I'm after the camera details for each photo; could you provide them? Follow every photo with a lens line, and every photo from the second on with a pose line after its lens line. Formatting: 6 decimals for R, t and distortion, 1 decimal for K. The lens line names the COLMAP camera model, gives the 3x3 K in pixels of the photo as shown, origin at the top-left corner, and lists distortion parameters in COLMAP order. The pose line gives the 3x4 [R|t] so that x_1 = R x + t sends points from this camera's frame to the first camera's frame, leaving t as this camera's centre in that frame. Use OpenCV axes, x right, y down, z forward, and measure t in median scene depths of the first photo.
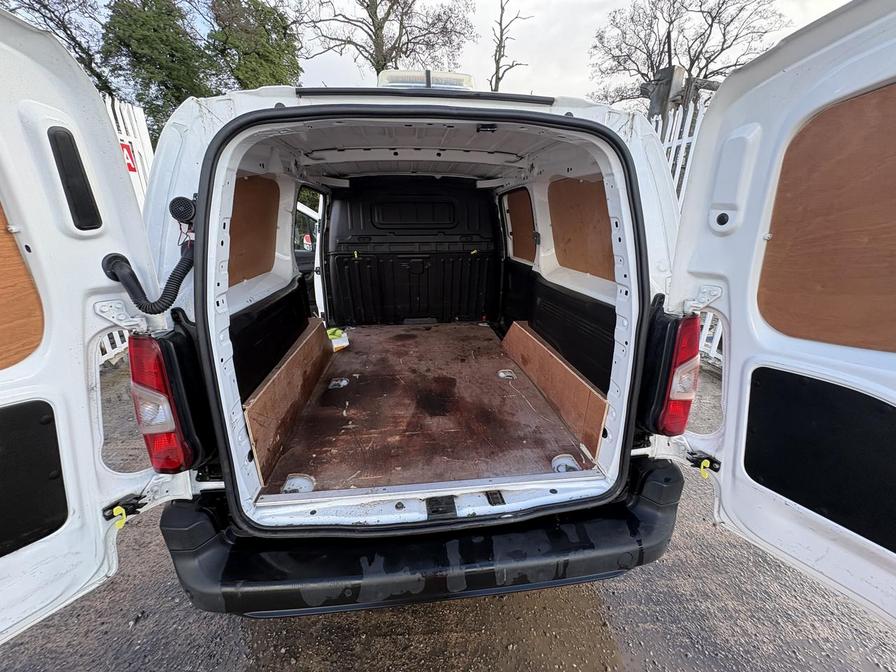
lens RADIAL K [[356.7, 0, 448.5], [0, 356.7, 335.6], [0, 0, 1]] dist [0.003777, -0.000366]
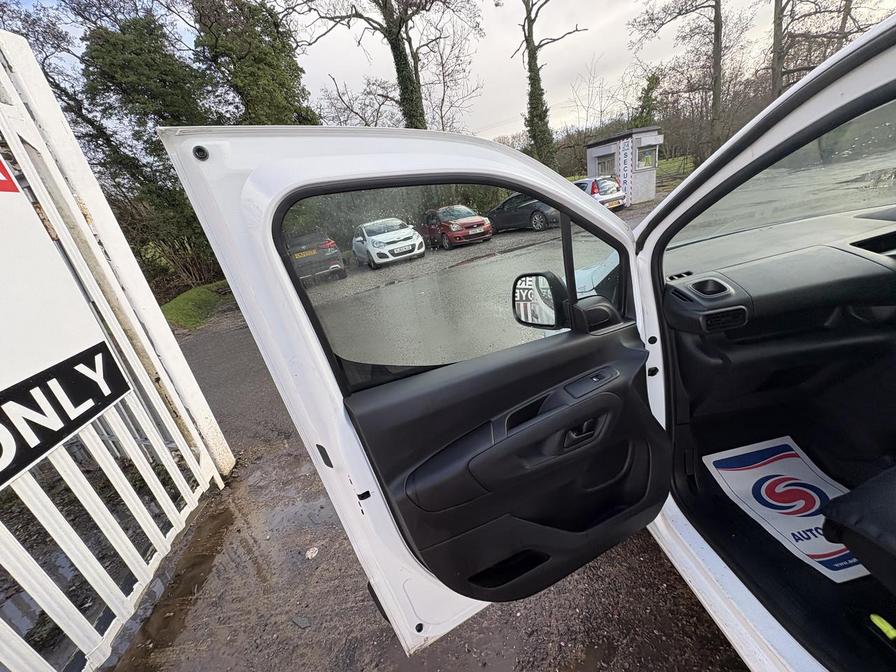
lens RADIAL K [[356.7, 0, 445.8], [0, 356.7, 337.3], [0, 0, 1]] dist [0.003777, -0.000366]
pose [[0.980975, -0.168475, -0.096459, -0.125205], [0.170697, 0.985206, 0.015208, -0.067288], [0.092470, -0.031384, 0.995221, 0.189234]]
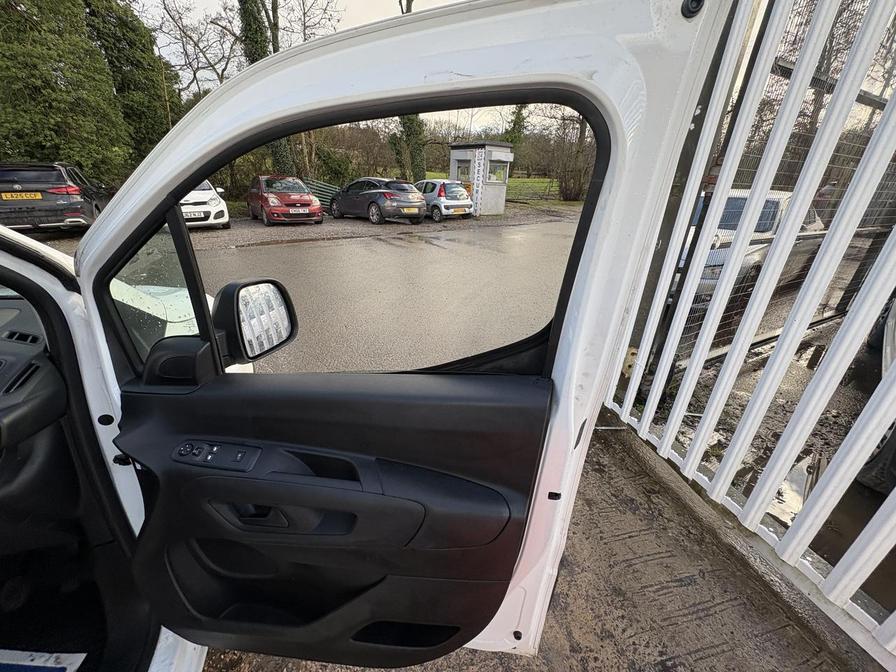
lens RADIAL K [[356.7, 0, 446.6], [0, 356.7, 332.2], [0, 0, 1]] dist [0.003777, -0.000366]
pose [[0.986224, -0.052786, 0.156764, 0.074933], [0.040268, 0.995820, 0.081985, -0.083668], [-0.160437, -0.074543, 0.984227, 0.234126]]
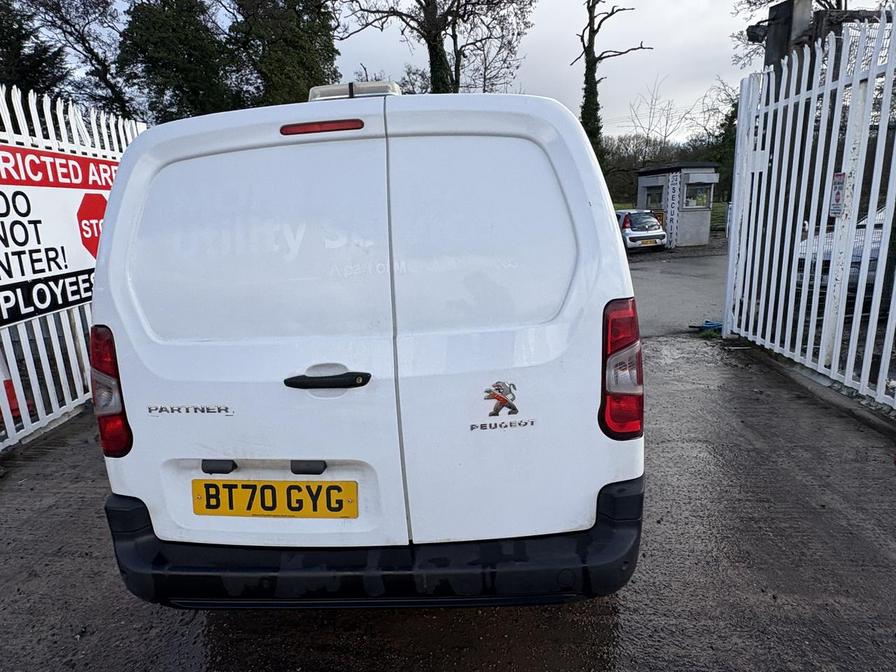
lens RADIAL K [[525.2, 0, 449.1], [0, 525.2, 332.5], [0, 0, 1]] dist [0.012329, -0.005073]
pose [[0.983725, -0.022248, -0.178299, 0.038120], [0.001052, 0.993001, -0.118100, 0.015194], [0.179678, 0.115991, 0.976863, -0.031937]]
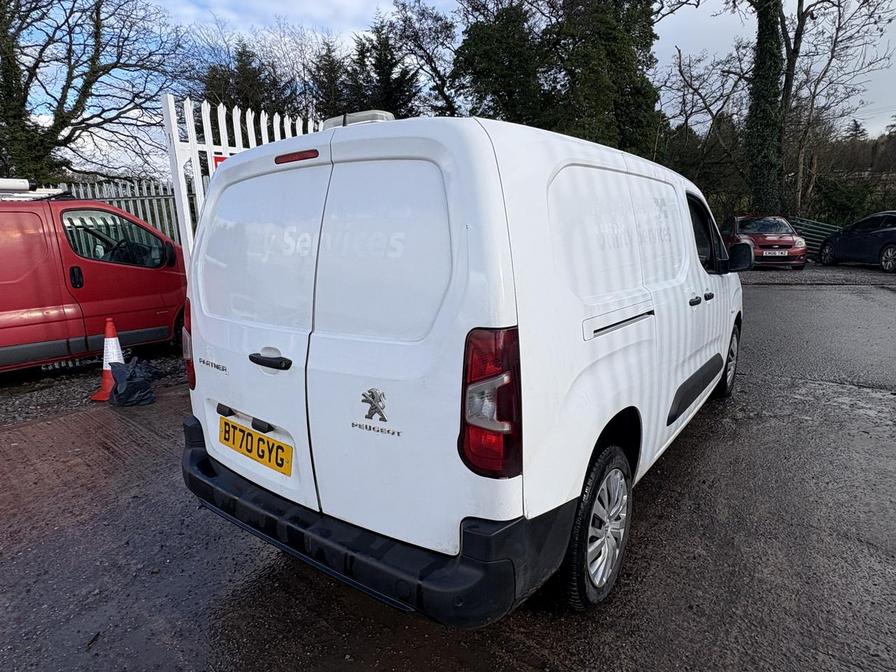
lens RADIAL K [[525.2, 0, 450.5], [0, 525.2, 331.4], [0, 0, 1]] dist [0.012329, -0.005073]
pose [[0.734925, 0.109877, -0.669187, 0.117912], [-0.191555, 0.980237, -0.049423, 0.002581], [0.650532, 0.164508, 0.741448, -0.001524]]
